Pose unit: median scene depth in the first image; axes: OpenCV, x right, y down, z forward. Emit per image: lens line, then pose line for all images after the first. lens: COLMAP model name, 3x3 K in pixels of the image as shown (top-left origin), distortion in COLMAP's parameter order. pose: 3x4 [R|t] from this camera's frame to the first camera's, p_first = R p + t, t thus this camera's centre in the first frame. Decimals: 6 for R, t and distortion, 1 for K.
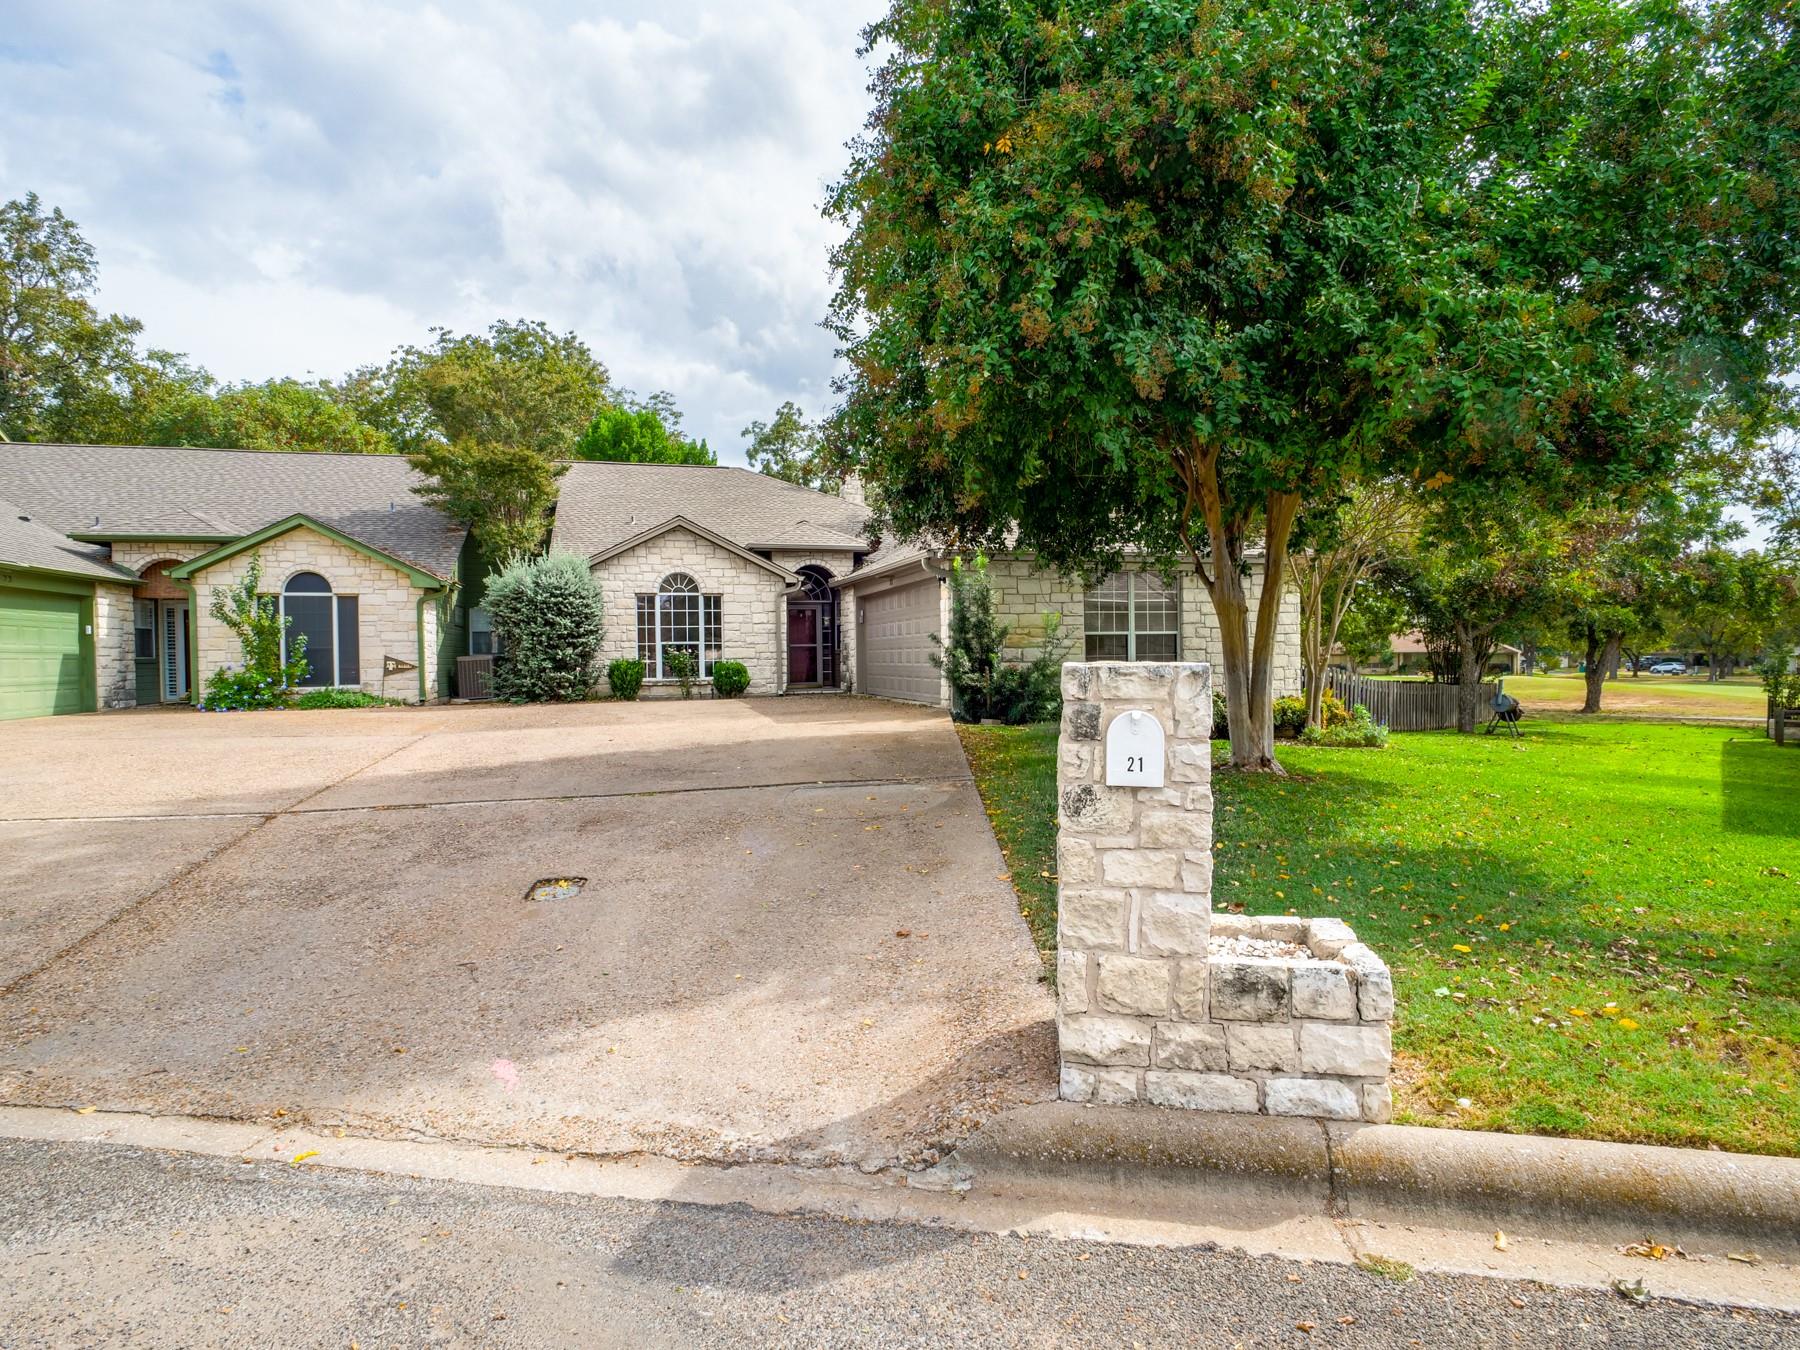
lens RADIAL K [[983.9, 0, 900.0], [0, 983.9, 675.0], [0, 0, 1]] dist [-0.004814, -0.000102]
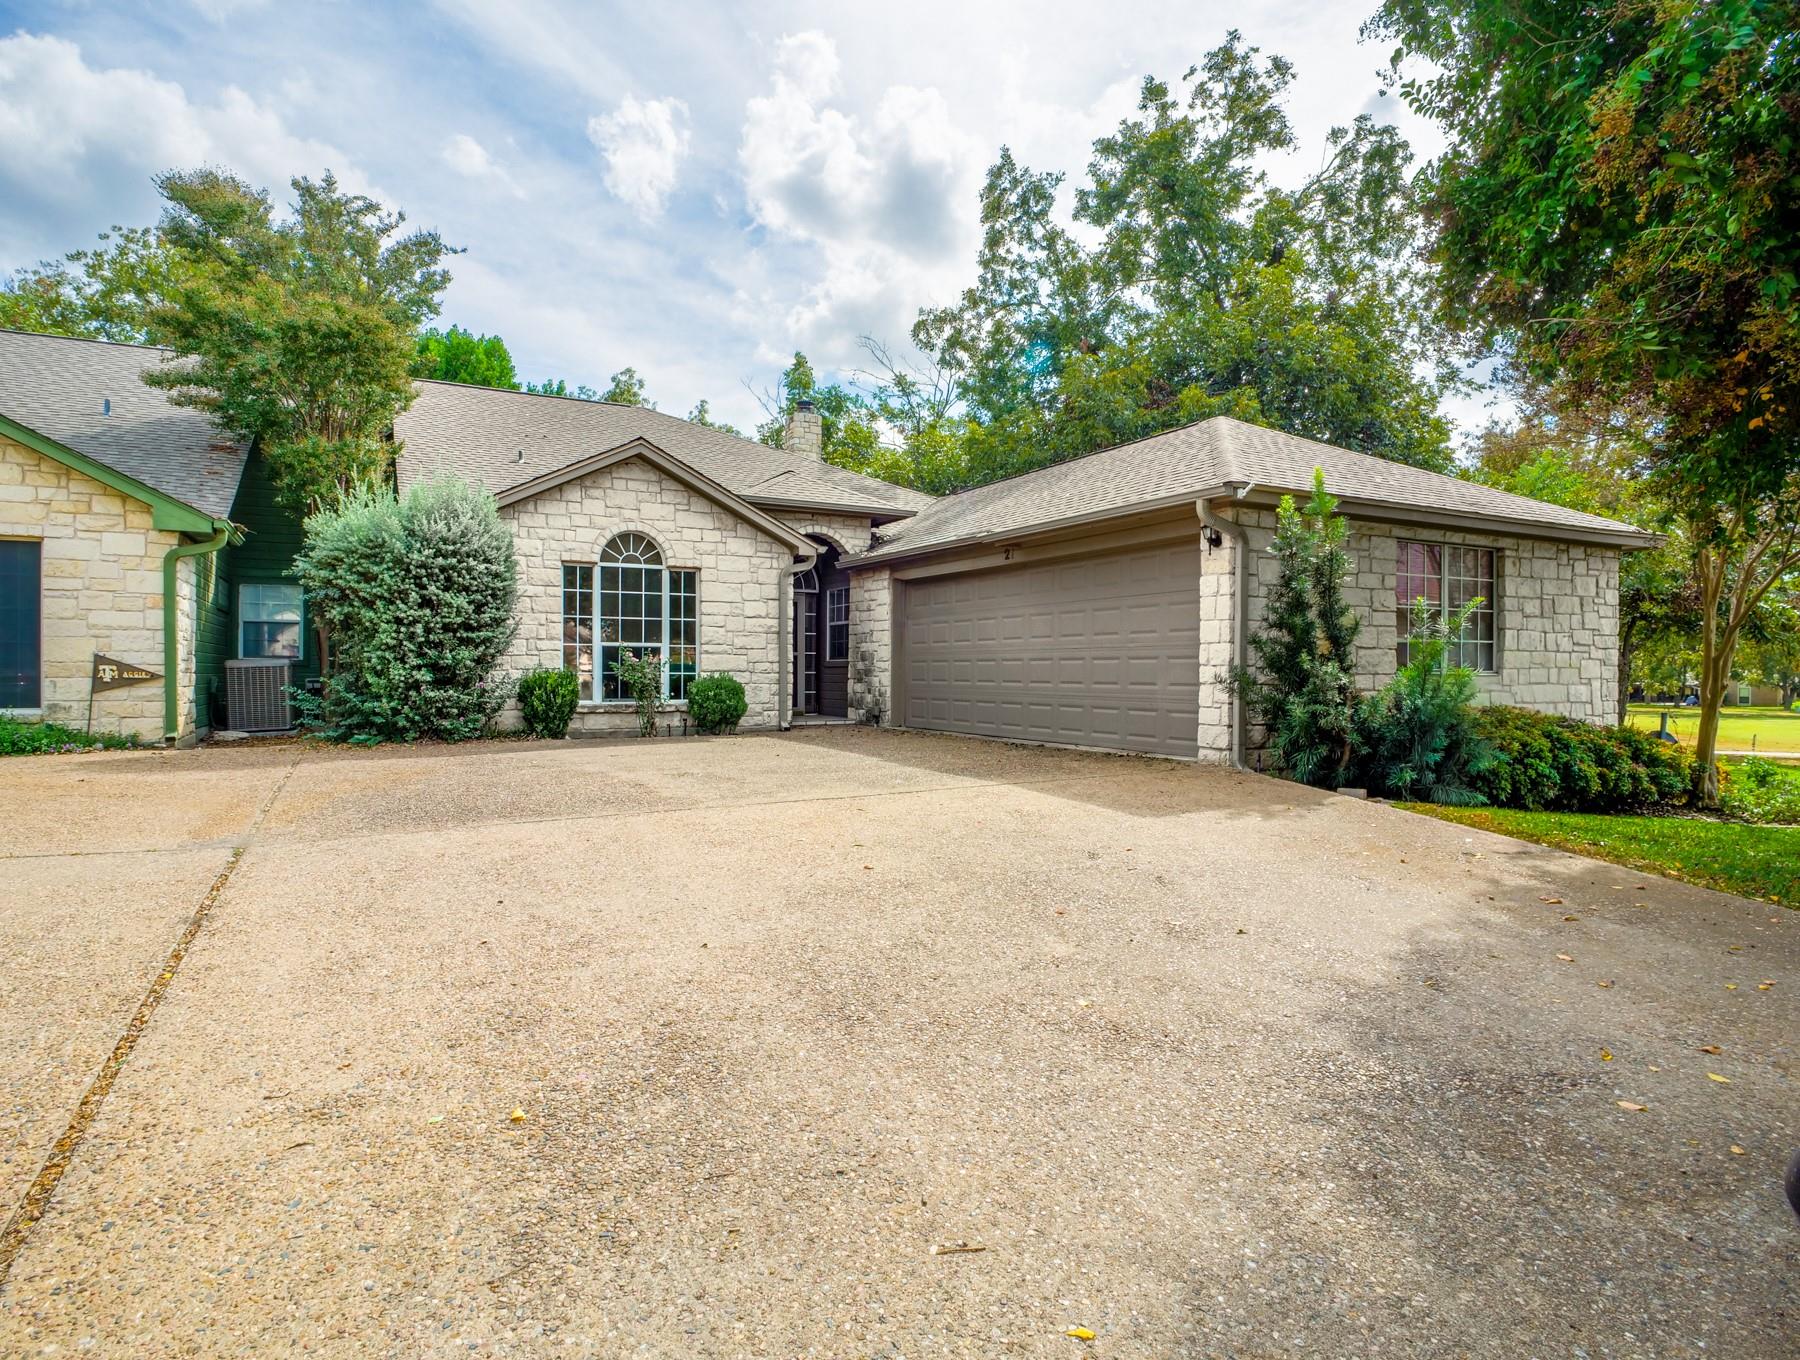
lens RADIAL K [[1031.5, 0, 900.0], [0, 1031.5, 680.0], [0, 0, 1]] dist [0.003195, 0.001527]
pose [[0.981831, 0.015124, 0.189151, -0.182296], [-0.012770, 0.999825, -0.013661, -0.003371], [-0.189325, 0.010997, 0.981853, 0.331101]]
